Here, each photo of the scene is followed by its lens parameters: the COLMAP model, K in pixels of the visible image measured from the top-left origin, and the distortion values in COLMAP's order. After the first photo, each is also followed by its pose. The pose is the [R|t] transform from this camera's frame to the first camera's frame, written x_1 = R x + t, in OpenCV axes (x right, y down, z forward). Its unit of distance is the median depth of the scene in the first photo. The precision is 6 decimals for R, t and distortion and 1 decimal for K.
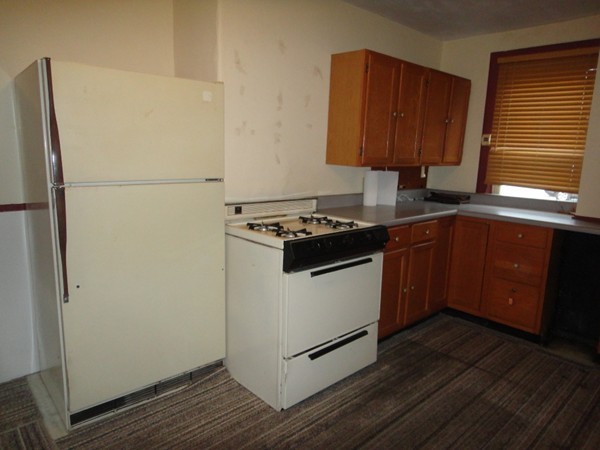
lens RADIAL K [[417.0, 0, 299.6], [0, 417.0, 223.0], [0, 0, 1]] dist [0.006052, 0.000622]
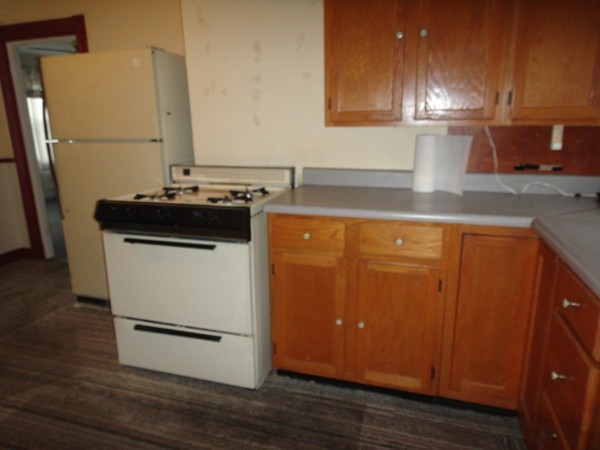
lens RADIAL K [[417.0, 0, 299.6], [0, 417.0, 223.0], [0, 0, 1]] dist [0.006052, 0.000622]
pose [[0.488902, 0.170153, -0.855583, 0.786981], [-0.124351, 0.984370, 0.124708, -0.062192], [0.863430, 0.045423, 0.502420, 0.662545]]
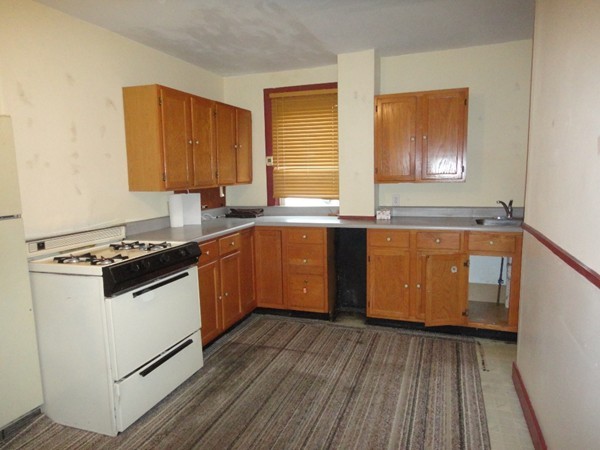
lens RADIAL K [[417.0, 0, 299.6], [0, 417.0, 223.0], [0, 0, 1]] dist [0.006052, 0.000622]
pose [[0.886189, -0.110192, 0.450030, -0.042179], [0.133227, 0.990889, -0.019724, 0.013954], [-0.443756, 0.077435, 0.892796, -0.114688]]
